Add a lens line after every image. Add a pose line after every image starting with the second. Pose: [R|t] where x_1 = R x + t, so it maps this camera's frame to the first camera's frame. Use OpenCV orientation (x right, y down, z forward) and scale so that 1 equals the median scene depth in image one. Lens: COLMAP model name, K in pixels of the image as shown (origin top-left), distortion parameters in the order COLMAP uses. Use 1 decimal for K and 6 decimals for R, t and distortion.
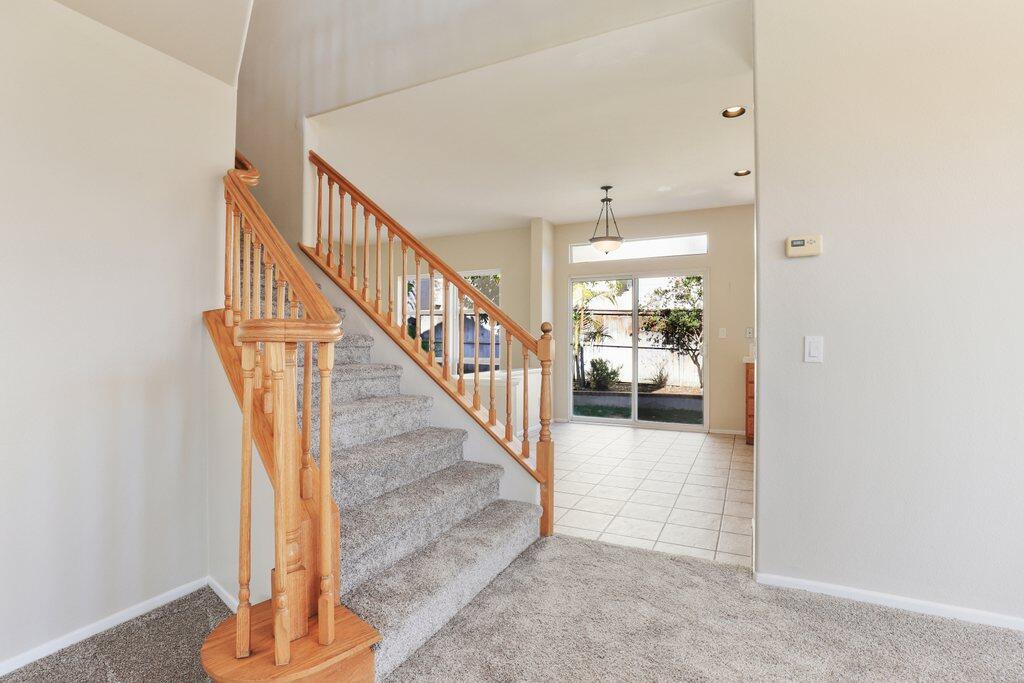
lens RADIAL K [[491.2, 0, 512.0], [0, 491.2, 341.5], [0, 0, 1]] dist [-0.013513, 0.000106]
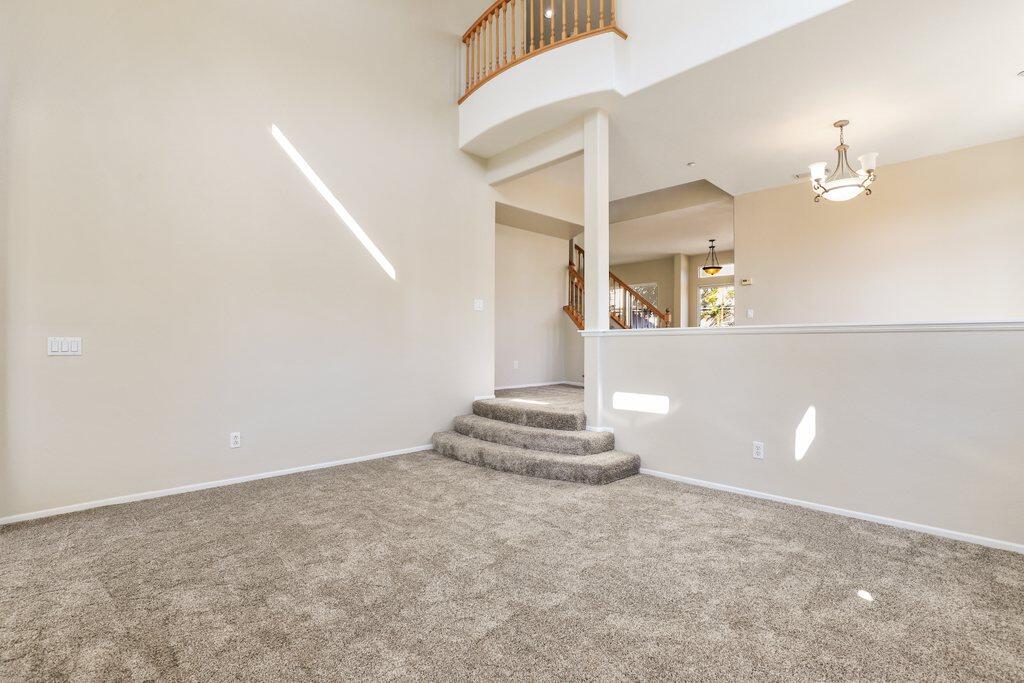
lens RADIAL K [[475.4, 0, 522.1], [0, 475.4, 346.0], [0, 0, 1]] dist [-0.020466, 0.004062]
pose [[0.949029, 0.001831, -0.315184, 0.058811], [0.000847, 0.999965, 0.008359, 0.066492], [0.315188, -0.008200, 0.948994, -0.802884]]
